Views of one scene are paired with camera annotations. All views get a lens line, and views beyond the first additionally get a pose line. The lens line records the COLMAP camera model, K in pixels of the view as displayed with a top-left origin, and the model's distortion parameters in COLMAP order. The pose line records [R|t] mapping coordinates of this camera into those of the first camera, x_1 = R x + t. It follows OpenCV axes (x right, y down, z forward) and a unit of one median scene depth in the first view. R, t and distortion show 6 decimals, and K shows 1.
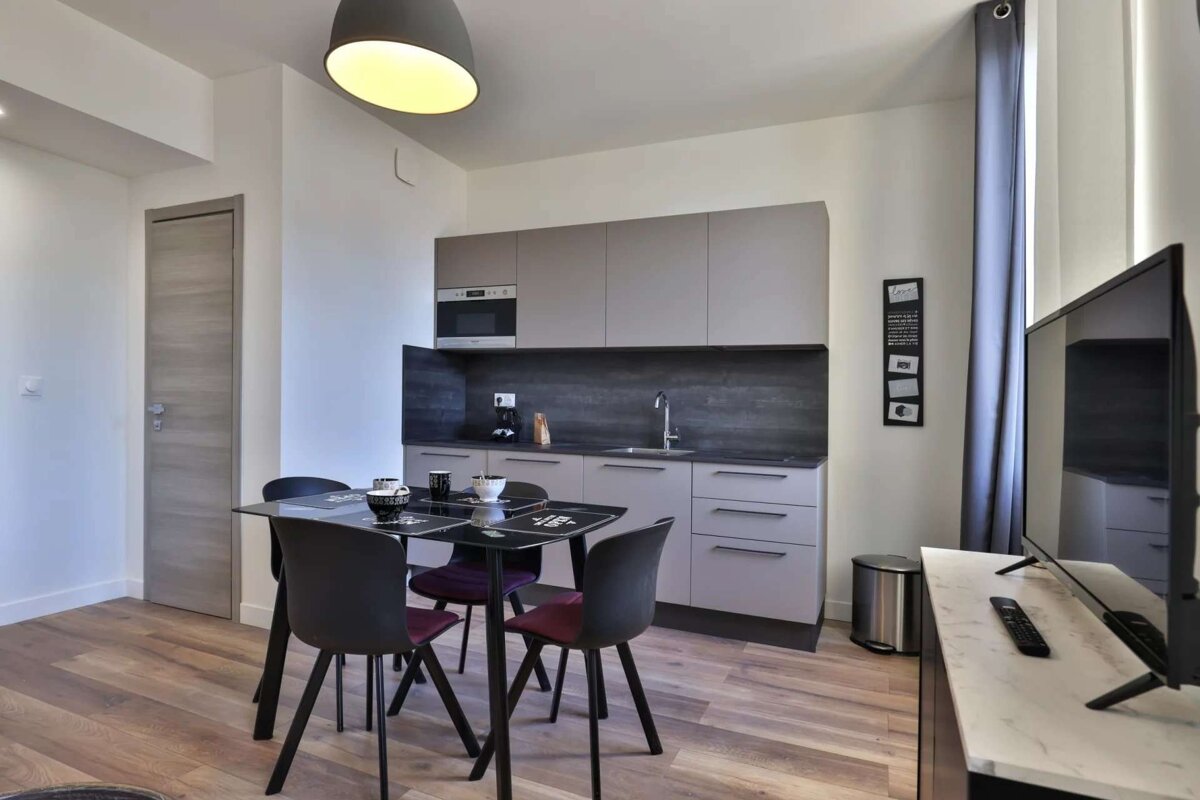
lens RADIAL K [[653.3, 0, 600.0], [0, 653.3, 400.0], [0, 0, 1]] dist [0.001206, 0.001420]
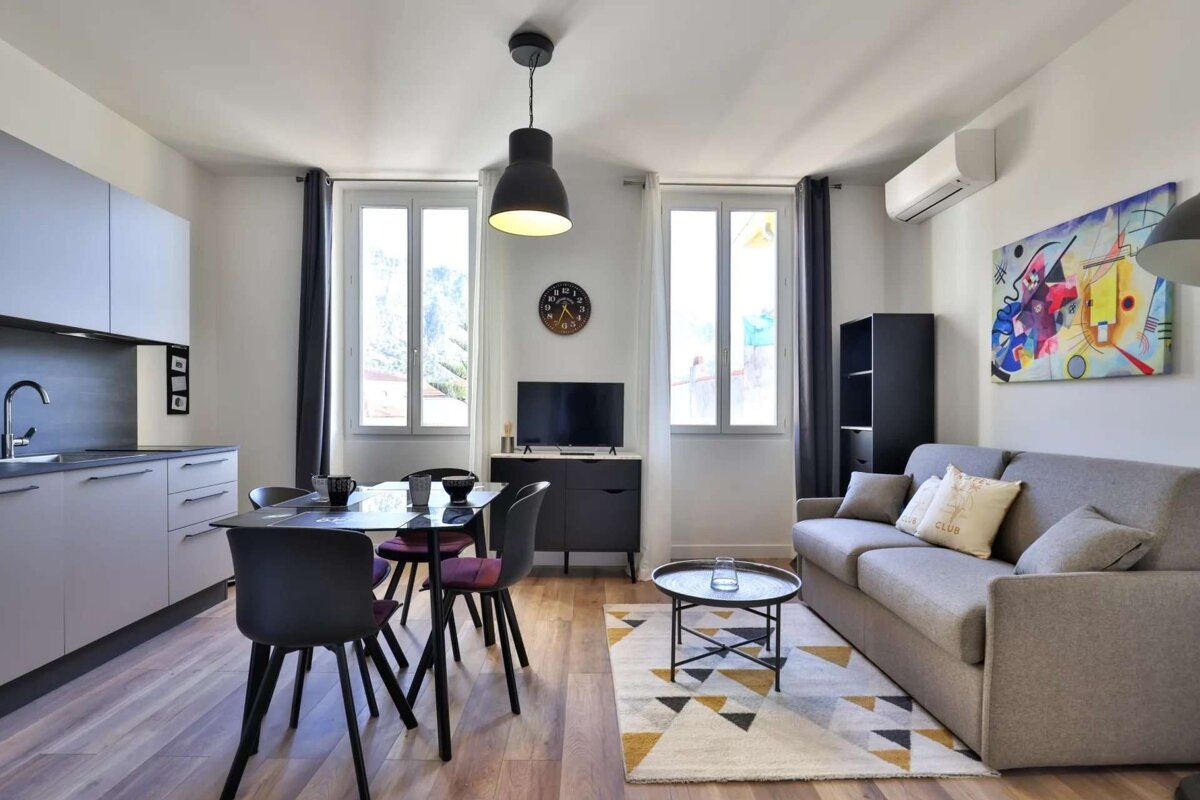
lens RADIAL K [[653.3, 0, 600.0], [0, 653.3, 400.0], [0, 0, 1]] dist [0.001206, 0.001420]
pose [[-0.425544, -0.012542, 0.904851, -0.977883], [-0.010072, 0.999908, 0.009123, -0.006570], [-0.904882, -0.005231, -0.425631, 0.802296]]
